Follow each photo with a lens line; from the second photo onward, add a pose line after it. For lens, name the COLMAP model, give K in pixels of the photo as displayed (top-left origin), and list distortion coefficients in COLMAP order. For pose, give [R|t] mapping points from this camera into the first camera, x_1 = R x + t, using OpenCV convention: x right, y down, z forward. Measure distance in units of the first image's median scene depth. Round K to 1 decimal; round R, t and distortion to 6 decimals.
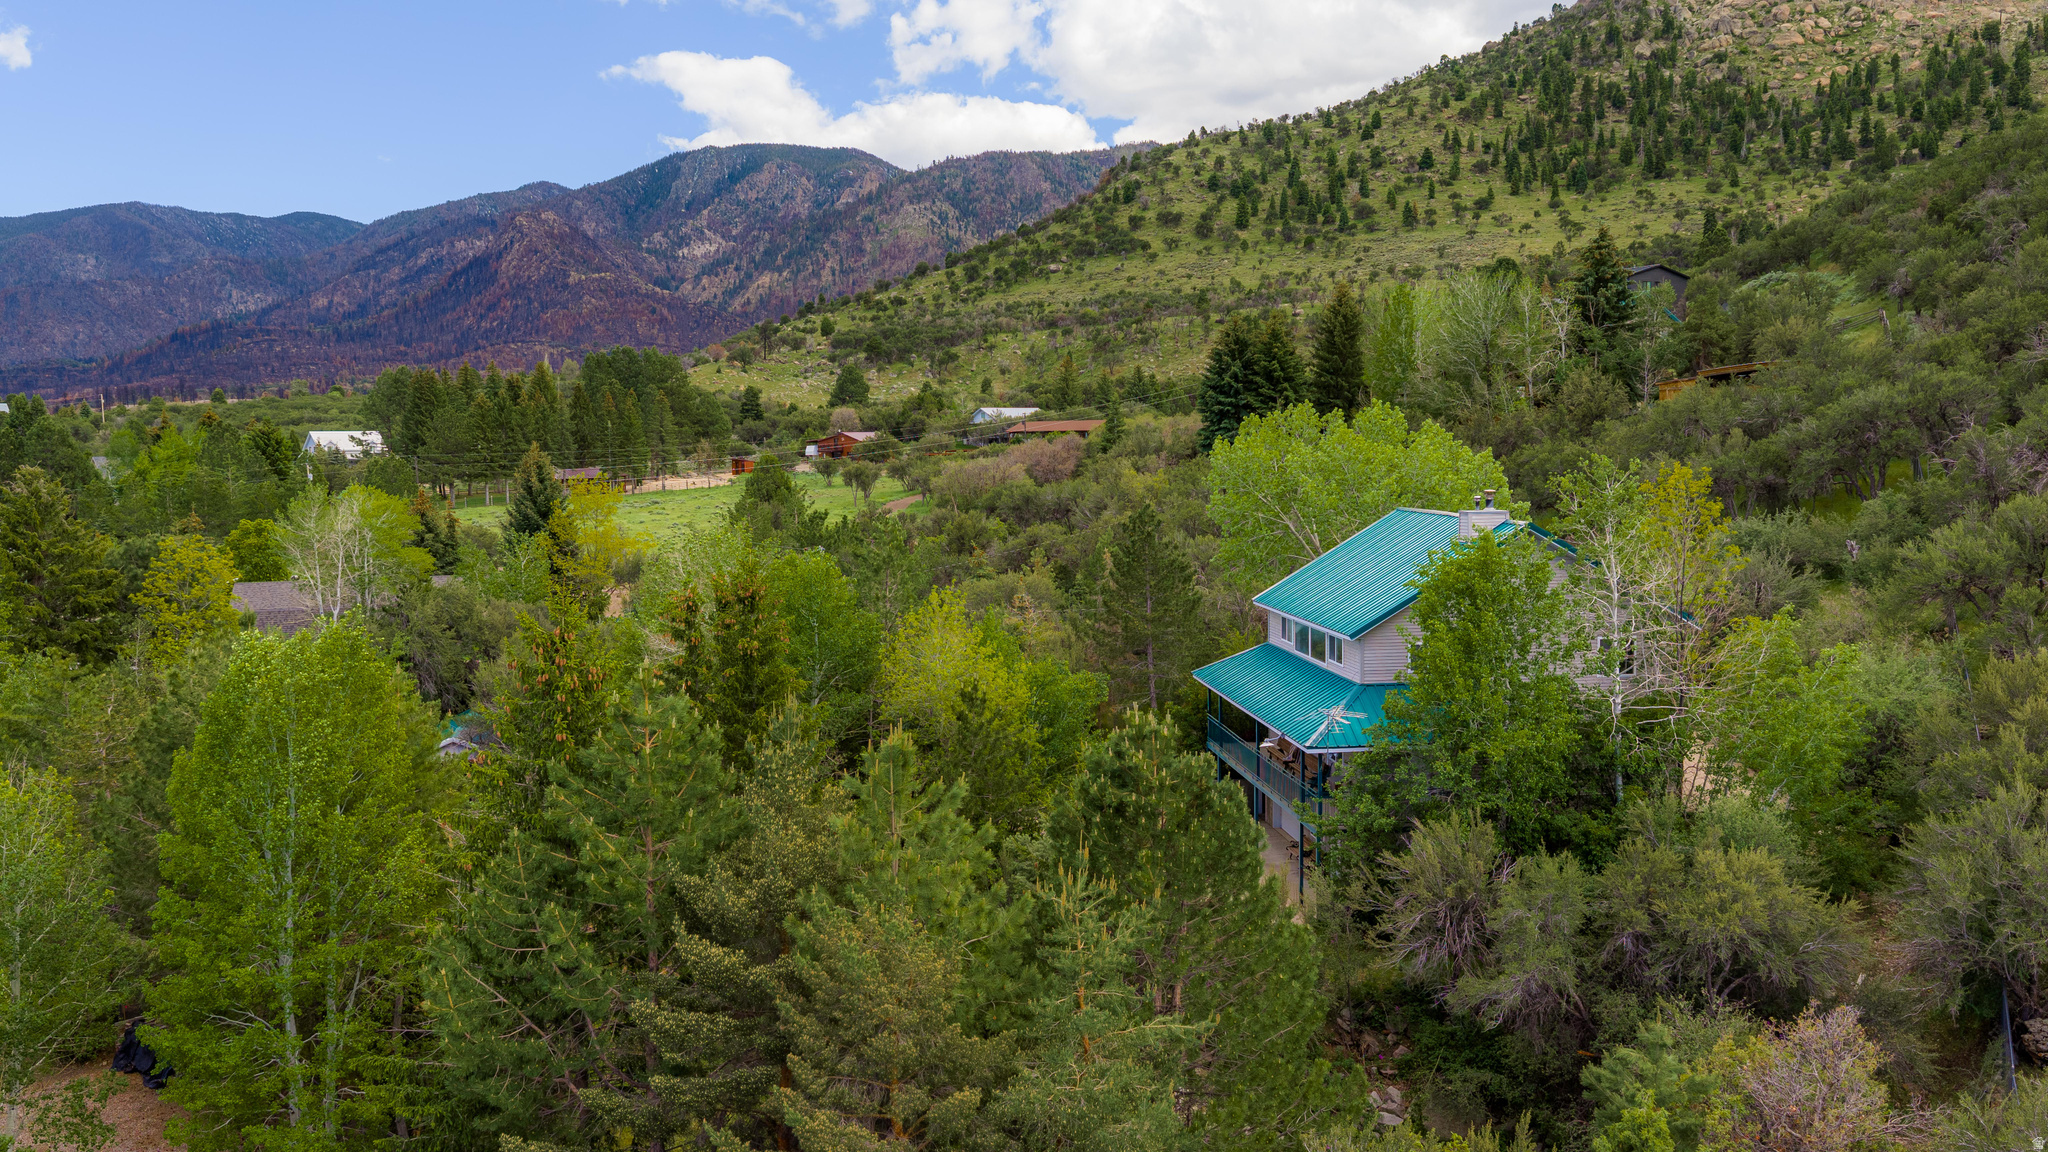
lens RADIAL K [[1692.2, 0, 1027.7], [0, 1692.2, 579.1], [0, 0, 1]] dist [0.027613, -0.059797]
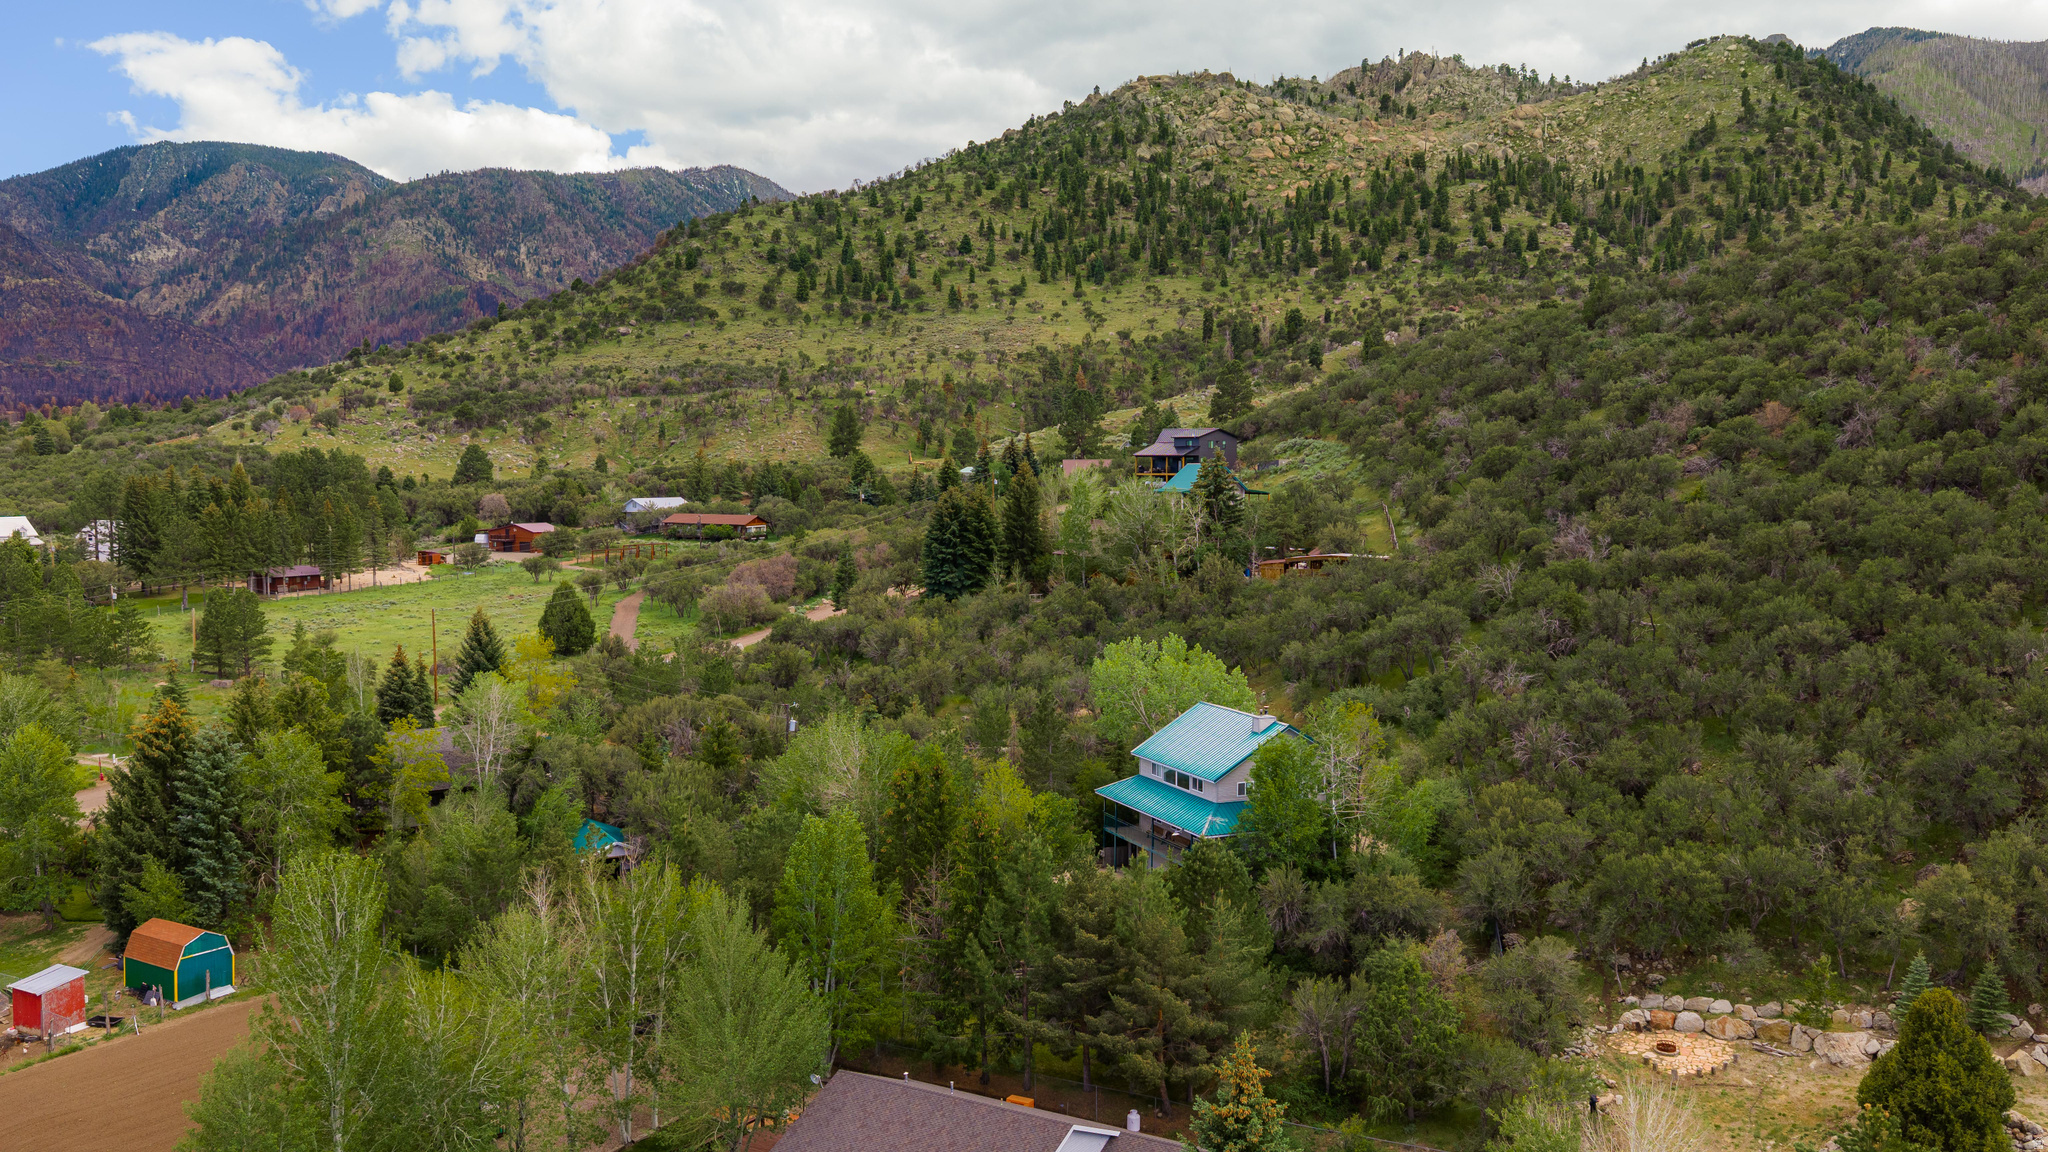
lens RADIAL K [[1692.2, 0, 1027.7], [0, 1692.2, 579.1], [0, 0, 1]] dist [0.027613, -0.059797]
pose [[0.957725, -0.005830, 0.287627, -0.046003], [0.010038, 0.999863, -0.013159, -0.013904], [-0.287511, 0.015490, 0.957652, -0.069492]]
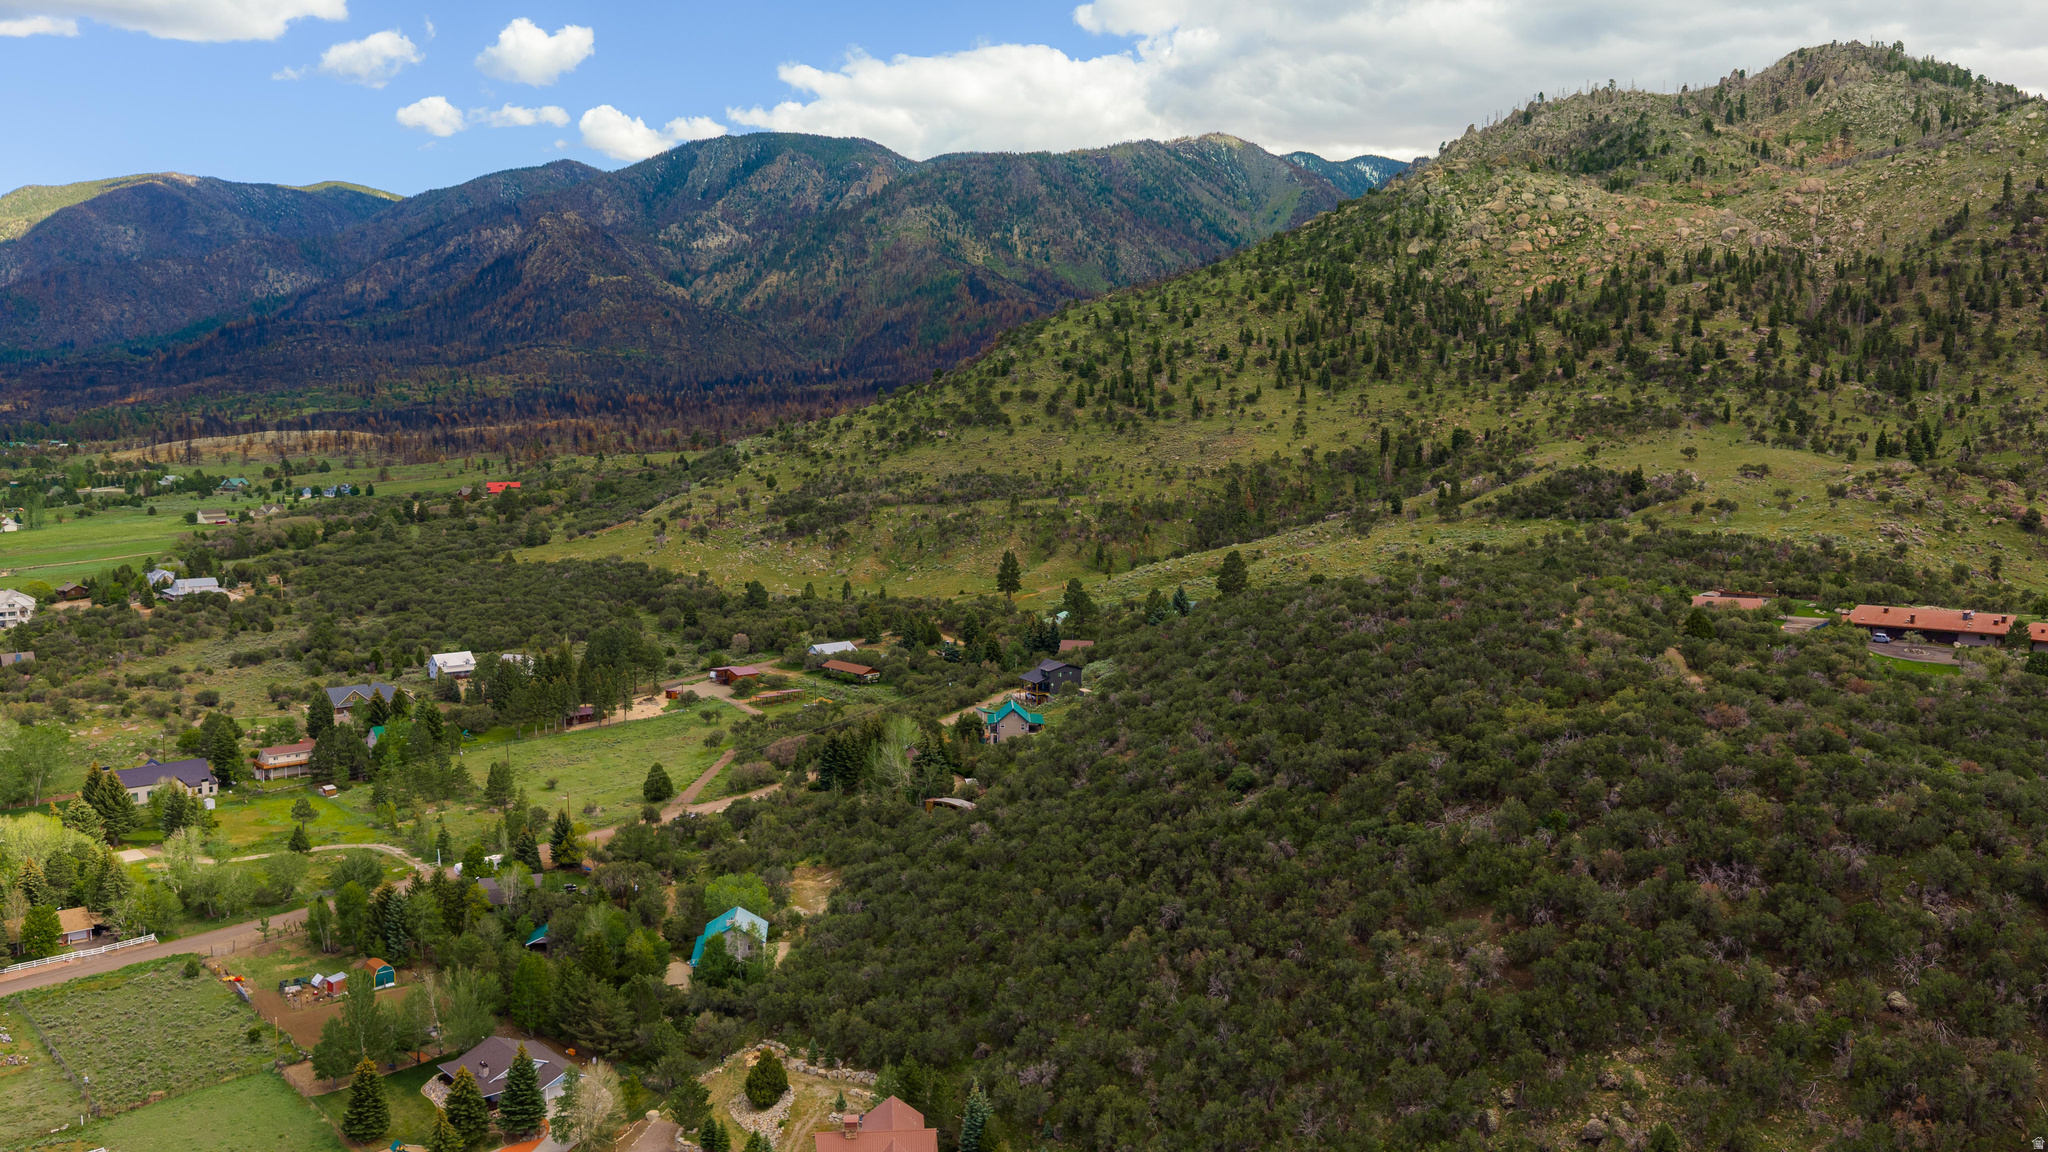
lens RADIAL K [[1692.2, 0, 1027.7], [0, 1692.2, 579.1], [0, 0, 1]] dist [0.027613, -0.059797]
pose [[0.999802, 0.017489, -0.009542, 0.096745], [-0.017241, 0.999525, 0.025552, -0.100098], [0.009985, -0.025382, 0.999628, -0.347375]]
